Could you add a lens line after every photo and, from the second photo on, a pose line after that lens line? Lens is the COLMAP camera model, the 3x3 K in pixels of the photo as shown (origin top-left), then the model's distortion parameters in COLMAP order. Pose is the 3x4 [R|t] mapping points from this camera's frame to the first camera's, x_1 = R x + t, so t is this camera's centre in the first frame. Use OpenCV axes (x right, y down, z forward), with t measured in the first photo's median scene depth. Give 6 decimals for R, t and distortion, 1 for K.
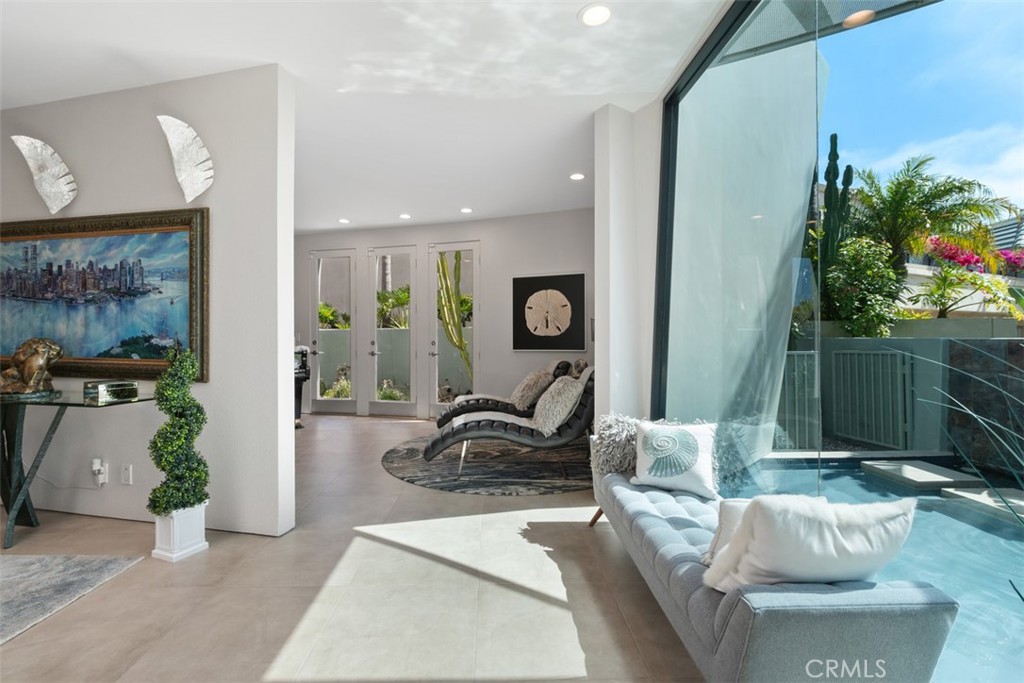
lens RADIAL K [[452.8, 0, 507.4], [0, 452.8, 331.5], [0, 0, 1]] dist [-0.004610, 0.002843]
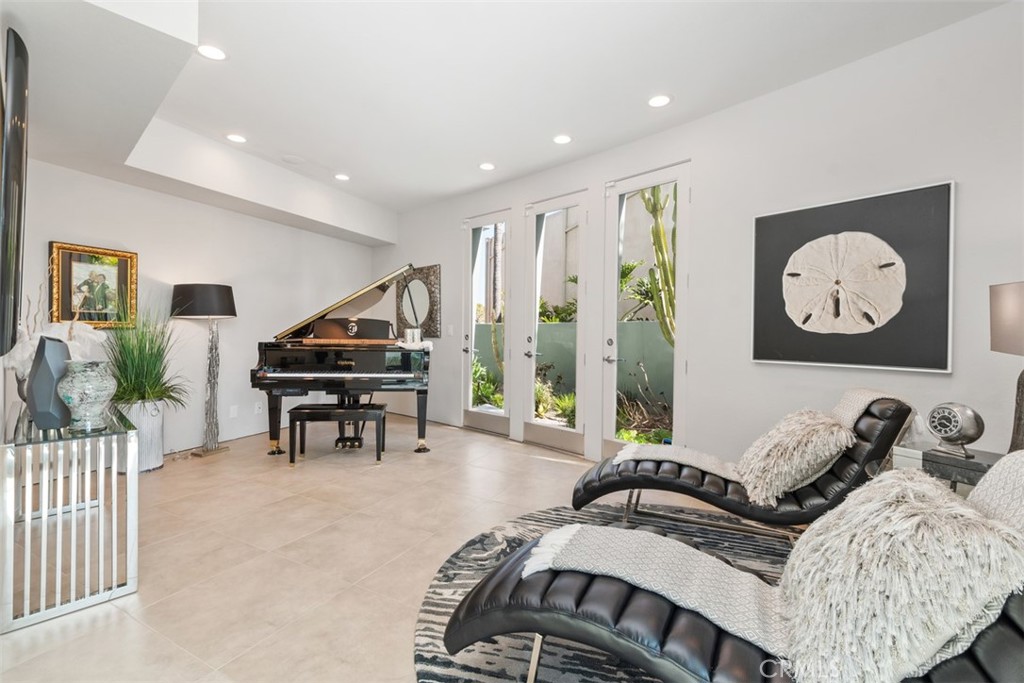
lens RADIAL K [[452.8, 0, 506.0], [0, 452.8, 331.6], [0, 0, 1]] dist [-0.004610, 0.002843]
pose [[0.856594, 0.015763, -0.515750, 0.038933], [-0.009835, 0.999850, 0.014225, 0.004501], [0.515897, -0.007112, 0.856621, 0.456236]]
